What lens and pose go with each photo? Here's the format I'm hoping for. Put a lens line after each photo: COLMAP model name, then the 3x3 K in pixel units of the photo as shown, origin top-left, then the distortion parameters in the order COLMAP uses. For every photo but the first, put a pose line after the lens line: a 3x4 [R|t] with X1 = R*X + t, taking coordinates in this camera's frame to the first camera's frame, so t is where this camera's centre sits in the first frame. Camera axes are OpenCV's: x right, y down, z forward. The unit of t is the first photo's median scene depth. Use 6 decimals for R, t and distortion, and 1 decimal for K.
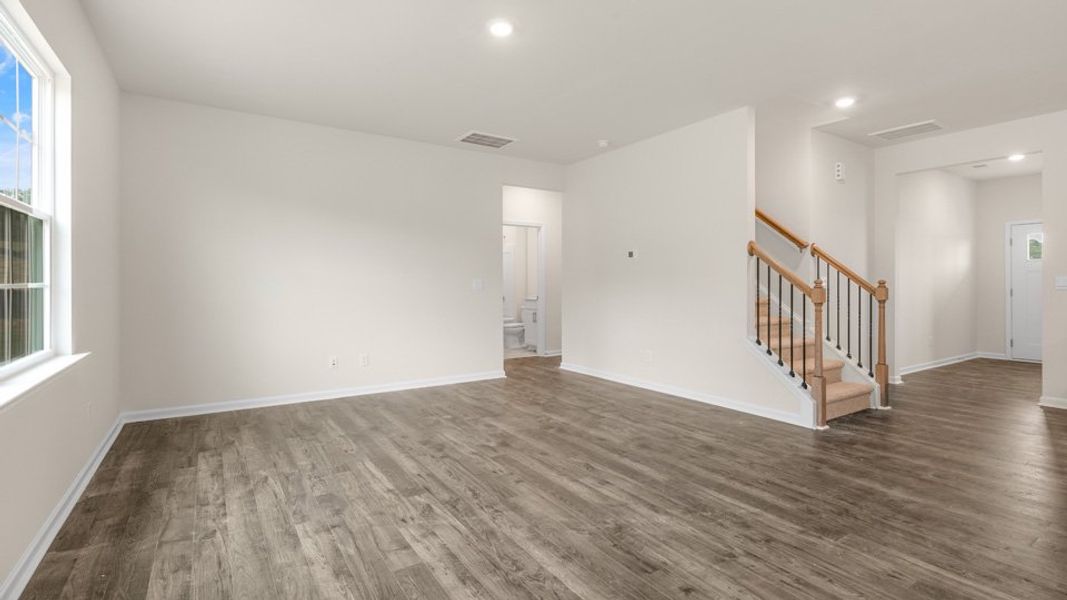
lens RADIAL K [[485.5, 0, 534.7], [0, 485.5, 286.0], [0, 0, 1]] dist [0.016833, 0.000220]
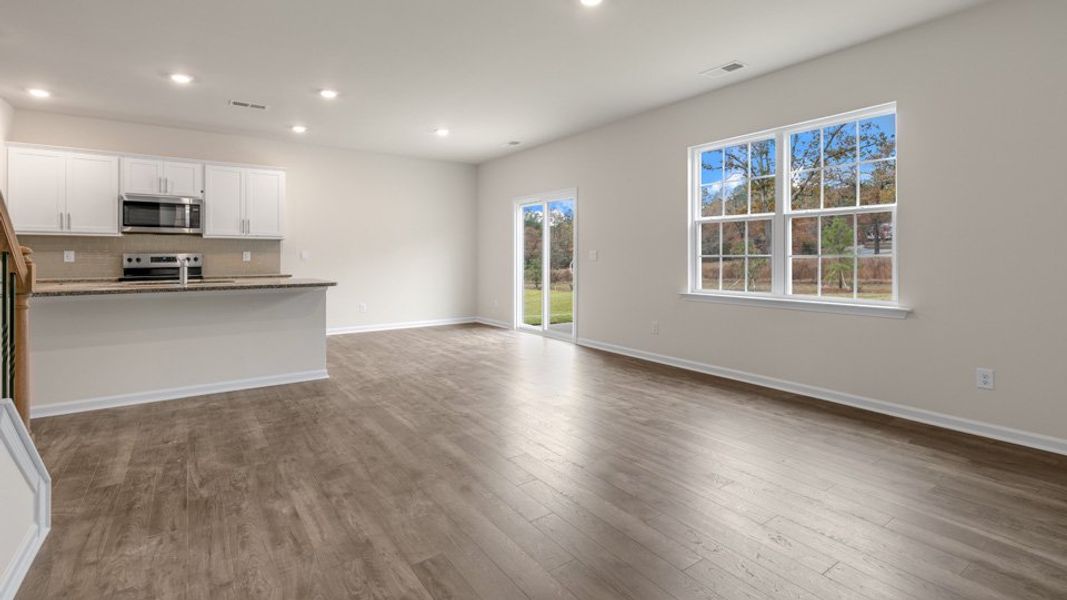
lens RADIAL K [[493.6, 0, 540.2], [0, 493.6, 256.0], [0, 0, 1]] dist [0.015831, 0.000036]
pose [[-0.999329, 0.001167, -0.036619, 0.076999], [0.000974, 0.999985, 0.005297, -0.008234], [0.036625, 0.005258, -0.999315, 2.140508]]
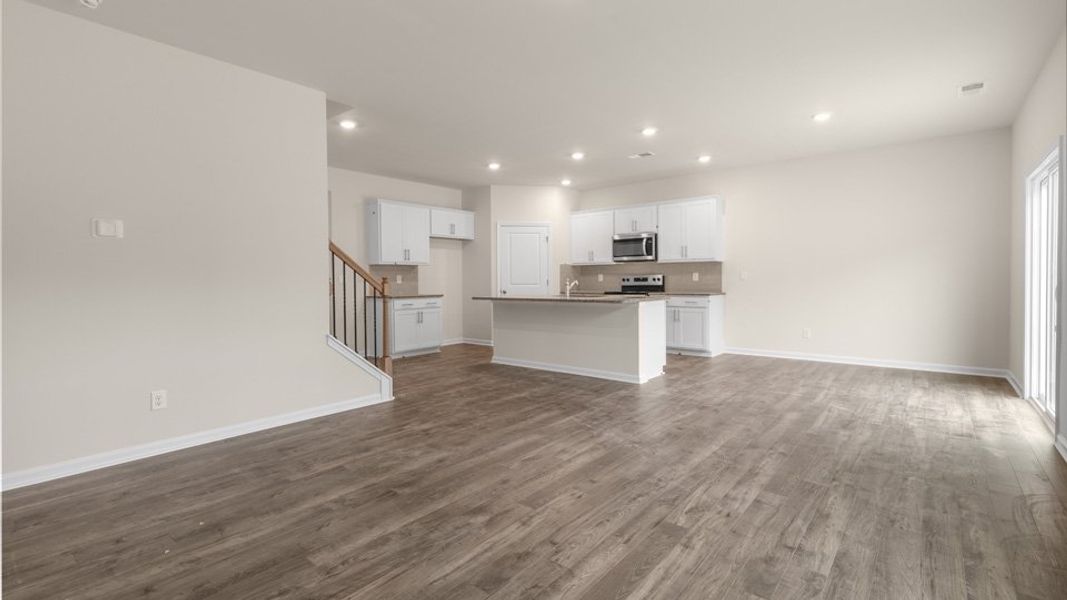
lens RADIAL K [[485.5, 0, 534.7], [0, 485.5, 286.0], [0, 0, 1]] dist [0.016833, 0.000220]
pose [[-0.290829, -0.011827, 0.956702, -0.912433], [0.012751, 0.999787, 0.016236, -0.000627], [-0.956690, 0.016921, -0.290616, 1.381478]]
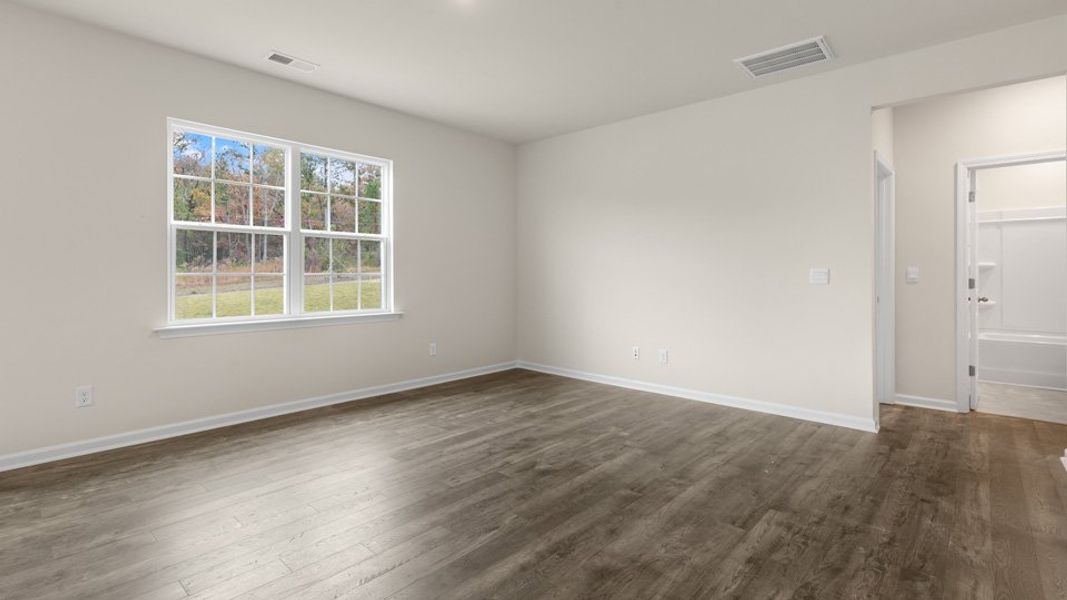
lens RADIAL K [[495.0, 0, 532.0], [0, 495.0, 273.1], [0, 0, 1]] dist [-0.000067, 0.000078]
pose [[0.248570, -0.003695, -0.968607, 0.896200], [-0.005285, 0.999973, -0.005171, 0.000791], [0.968600, 0.006405, 0.248543, 0.956488]]
